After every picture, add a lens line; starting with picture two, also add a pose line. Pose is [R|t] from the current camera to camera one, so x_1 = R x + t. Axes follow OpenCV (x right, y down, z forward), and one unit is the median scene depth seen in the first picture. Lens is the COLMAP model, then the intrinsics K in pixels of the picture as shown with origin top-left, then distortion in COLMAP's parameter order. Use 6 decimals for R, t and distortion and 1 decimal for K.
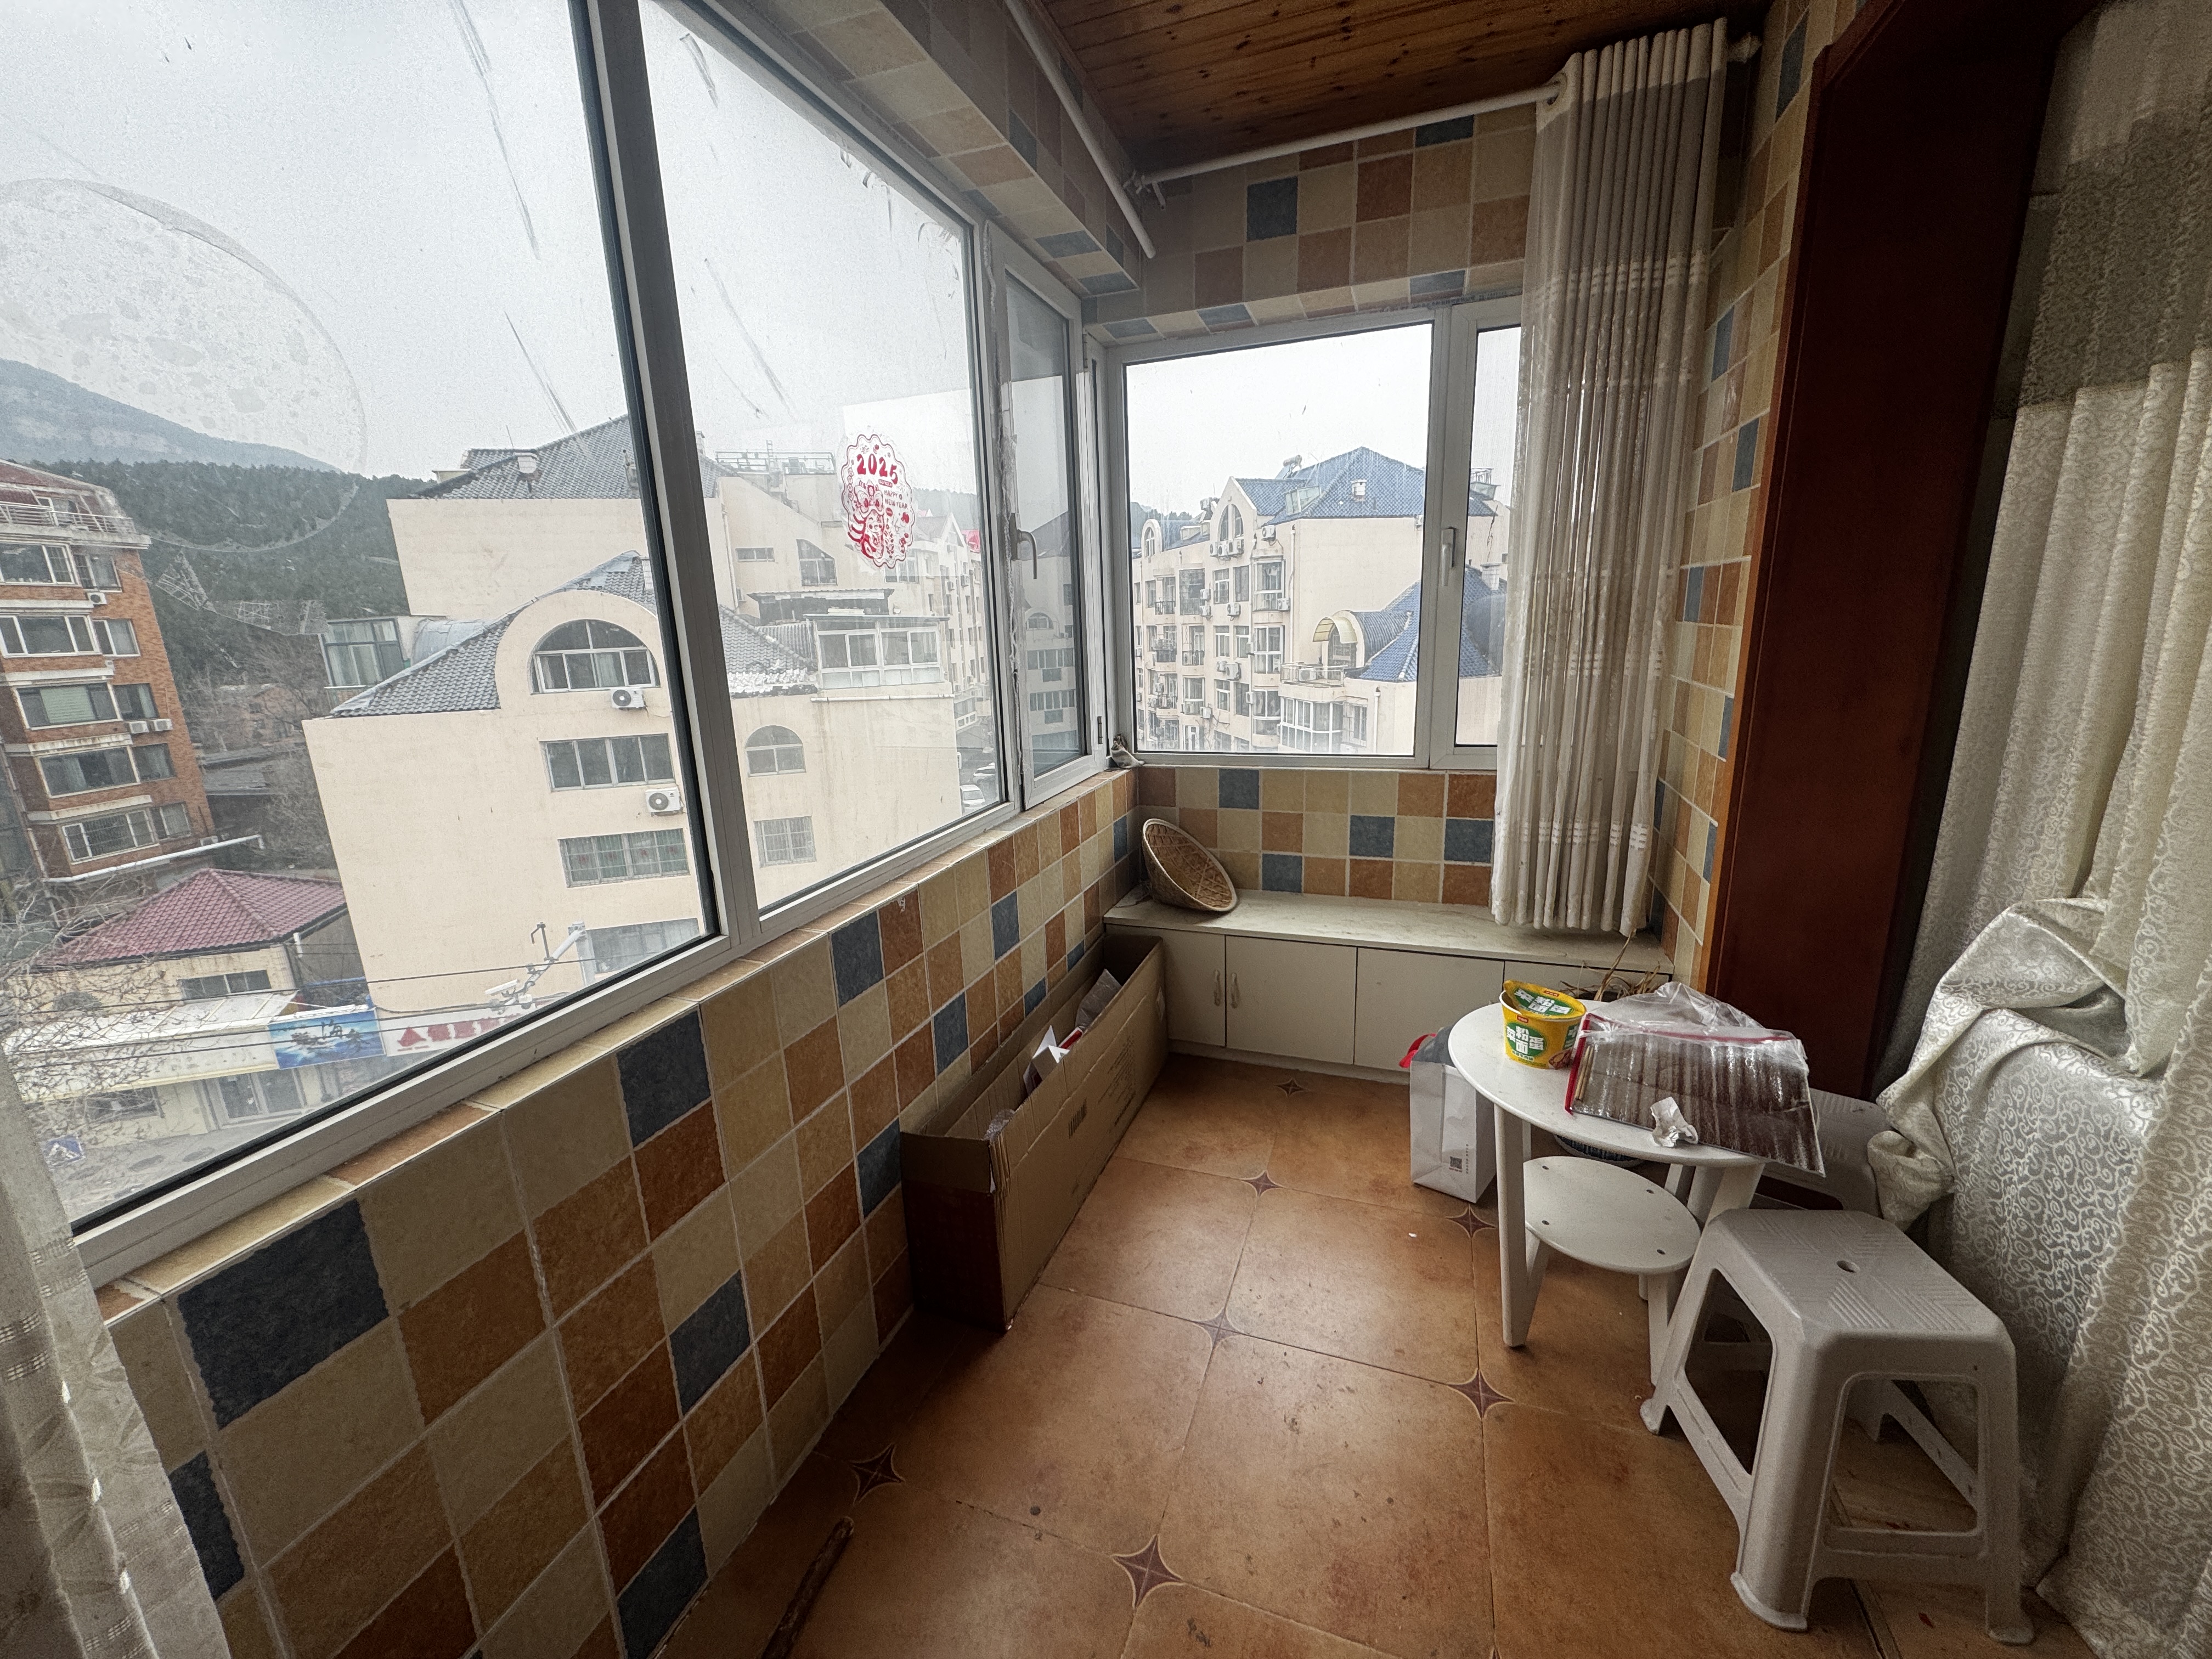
lens RADIAL K [[876.4, 0, 1102.7], [0, 876.4, 827.1], [0, 0, 1]] dist [-0.002024, 0.000278]
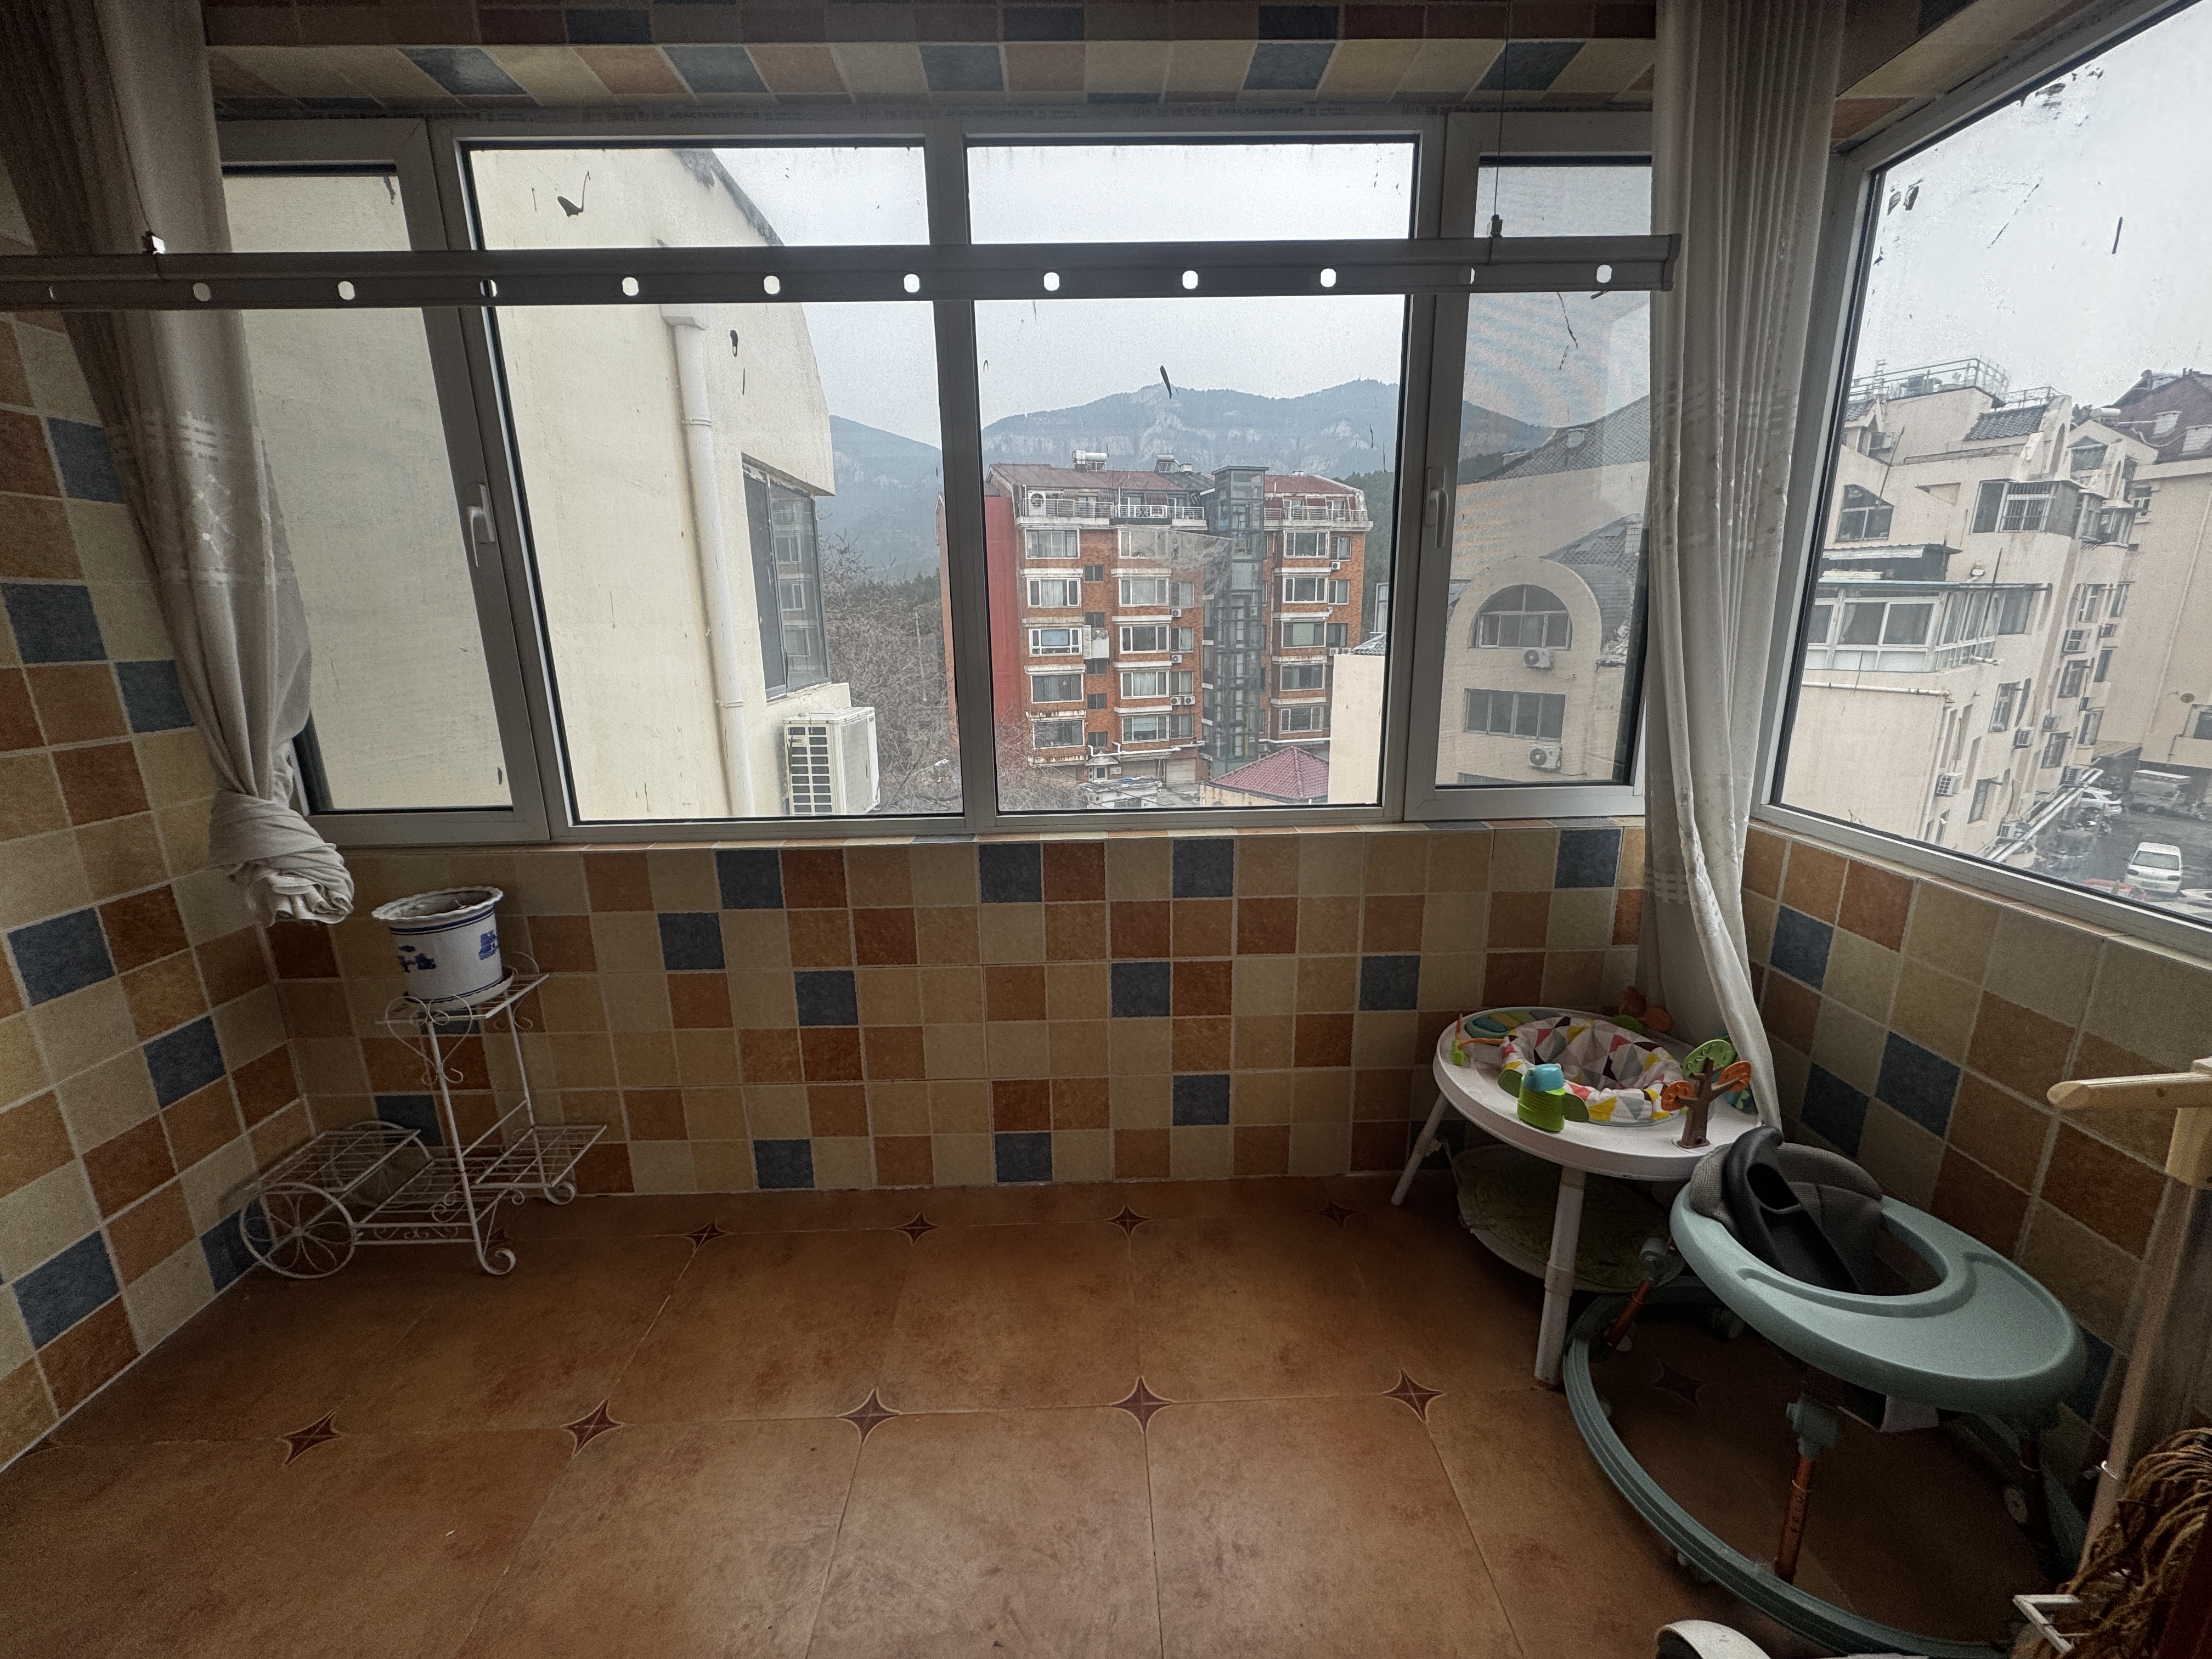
lens RADIAL K [[876.4, 0, 1100.0], [0, 876.4, 824.0], [0, 0, 1]] dist [-0.002024, 0.000278]
pose [[0.366510, 0.251962, -0.895648, 0.271345], [-0.212032, 0.959923, 0.183278, -0.033388], [0.905932, 0.122733, 0.405246, 0.095527]]
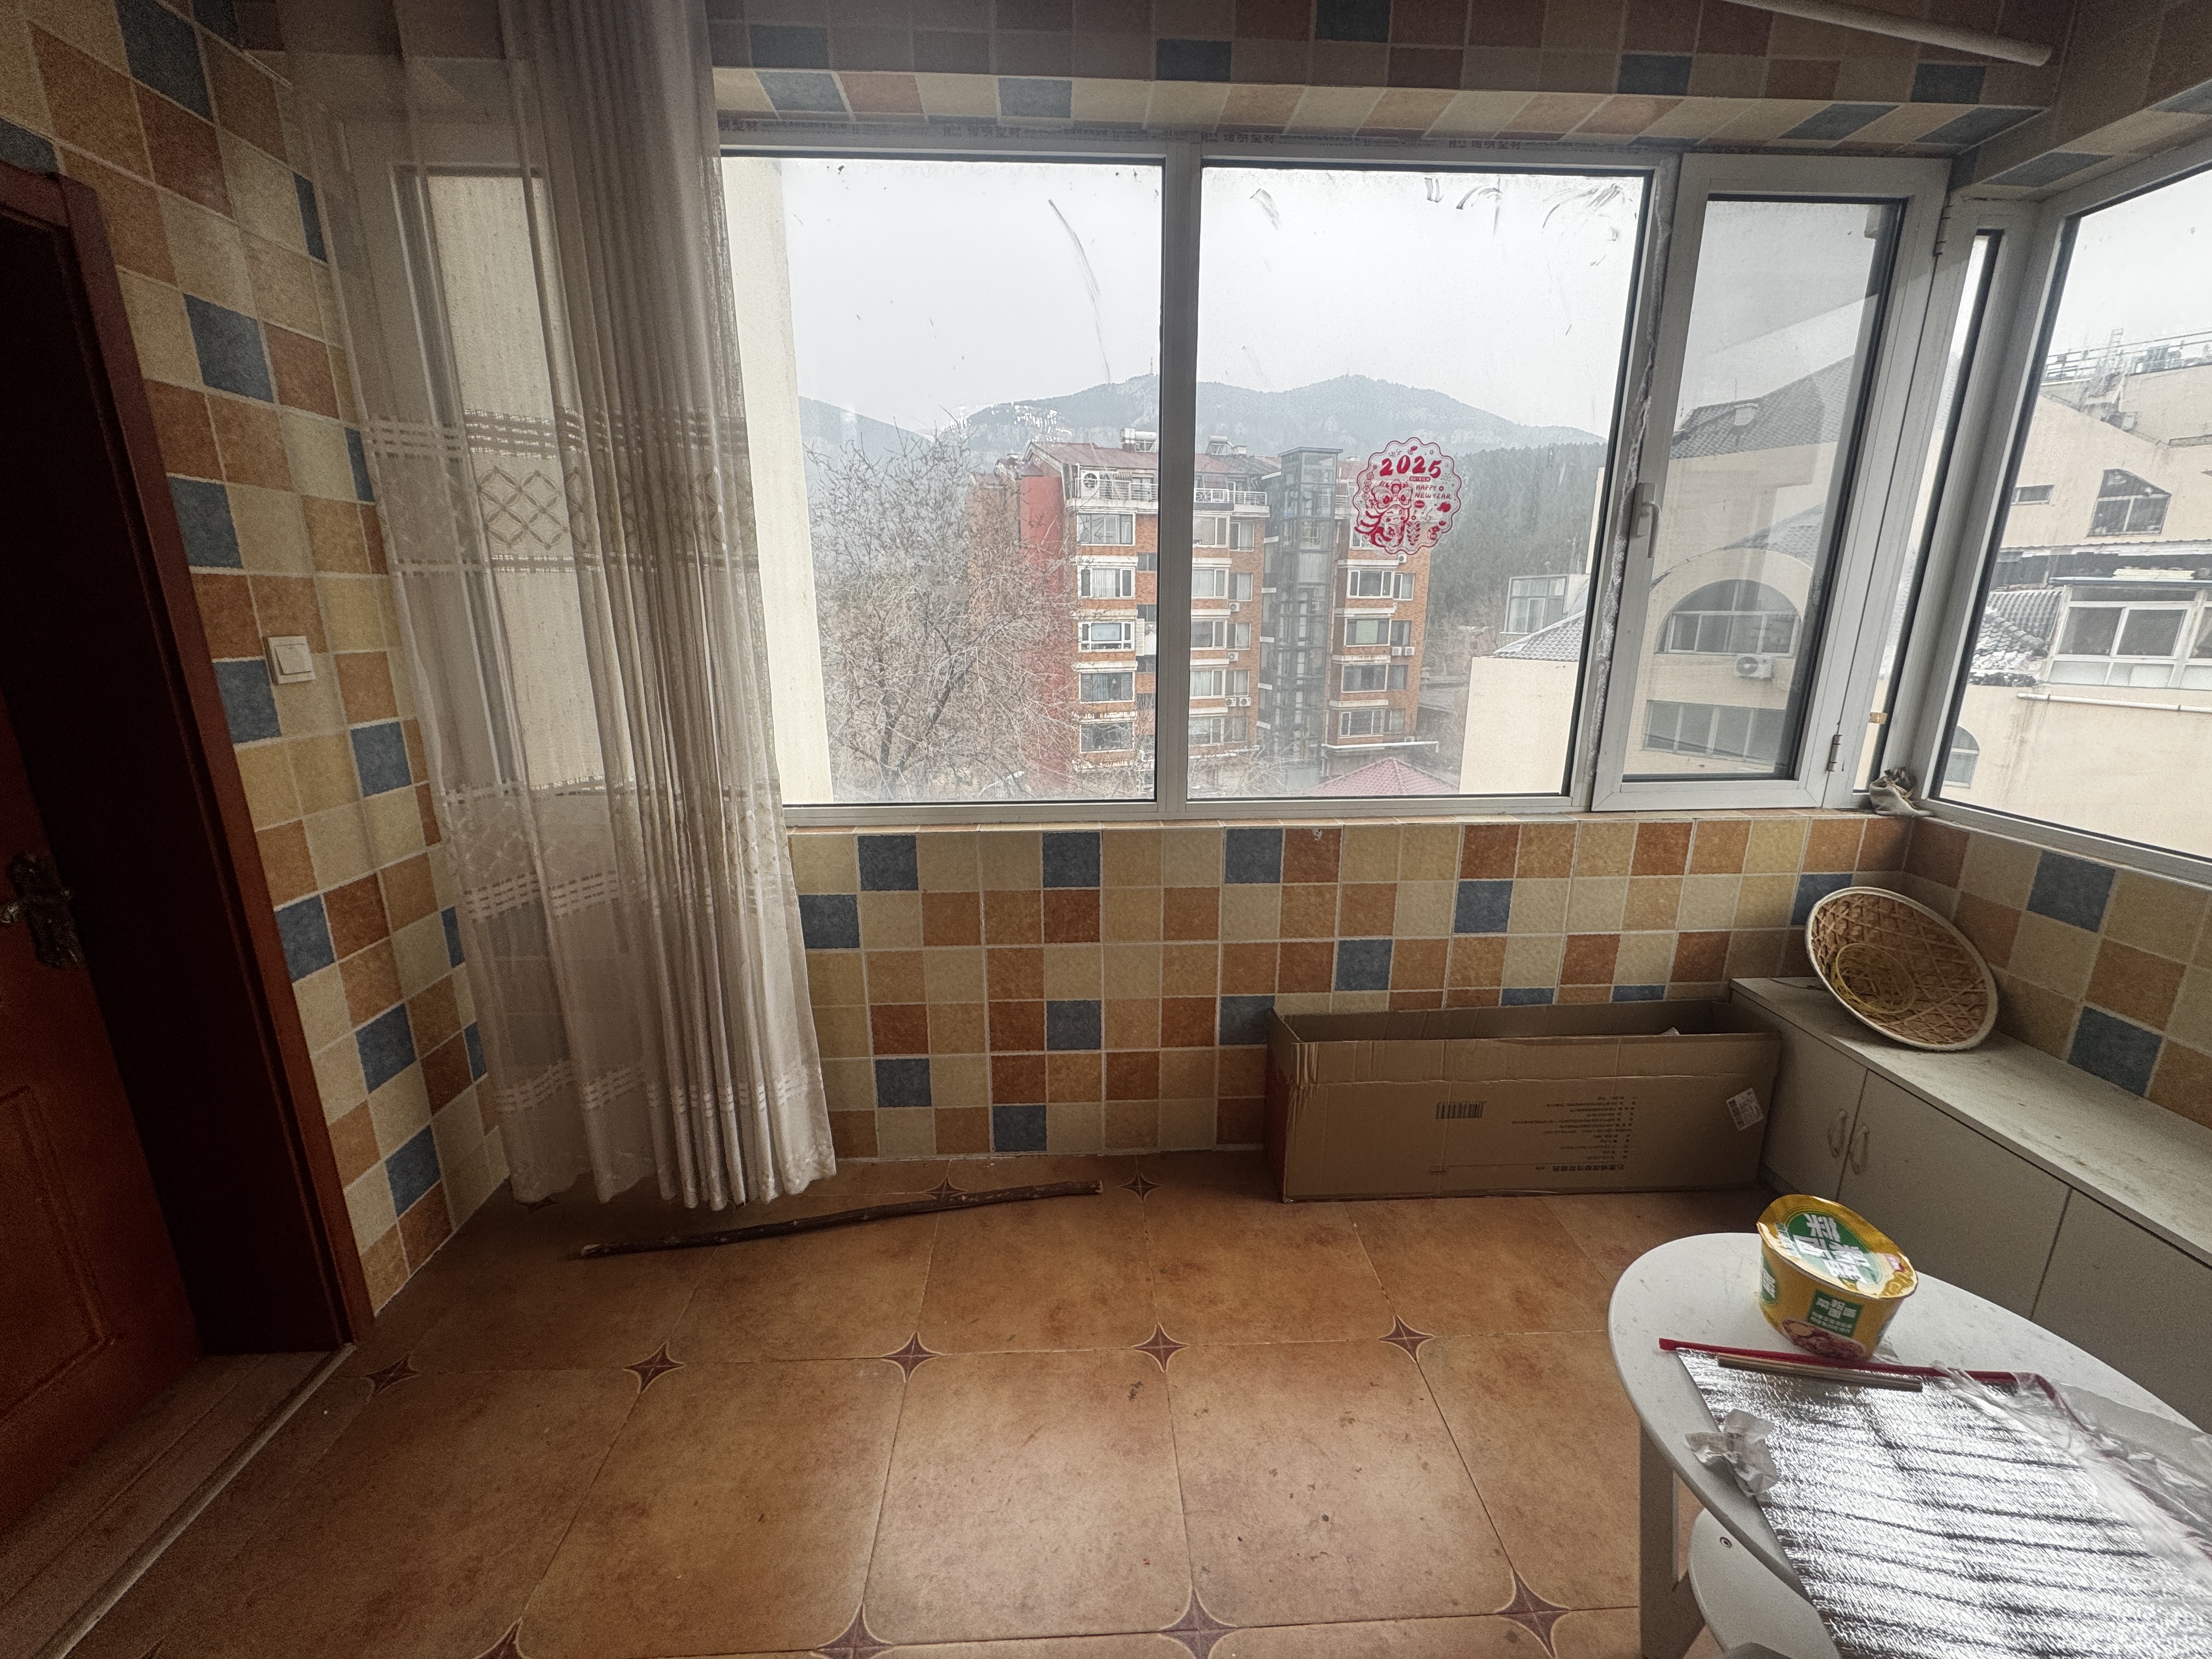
lens RADIAL K [[876.4, 0, 1100.3], [0, 876.4, 826.1], [0, 0, 1]] dist [-0.002024, 0.000278]
pose [[0.384443, 0.264632, -0.884406, 0.049608], [-0.224954, 0.956007, 0.188271, -0.005757], [0.895321, 0.126571, 0.427060, 0.013999]]
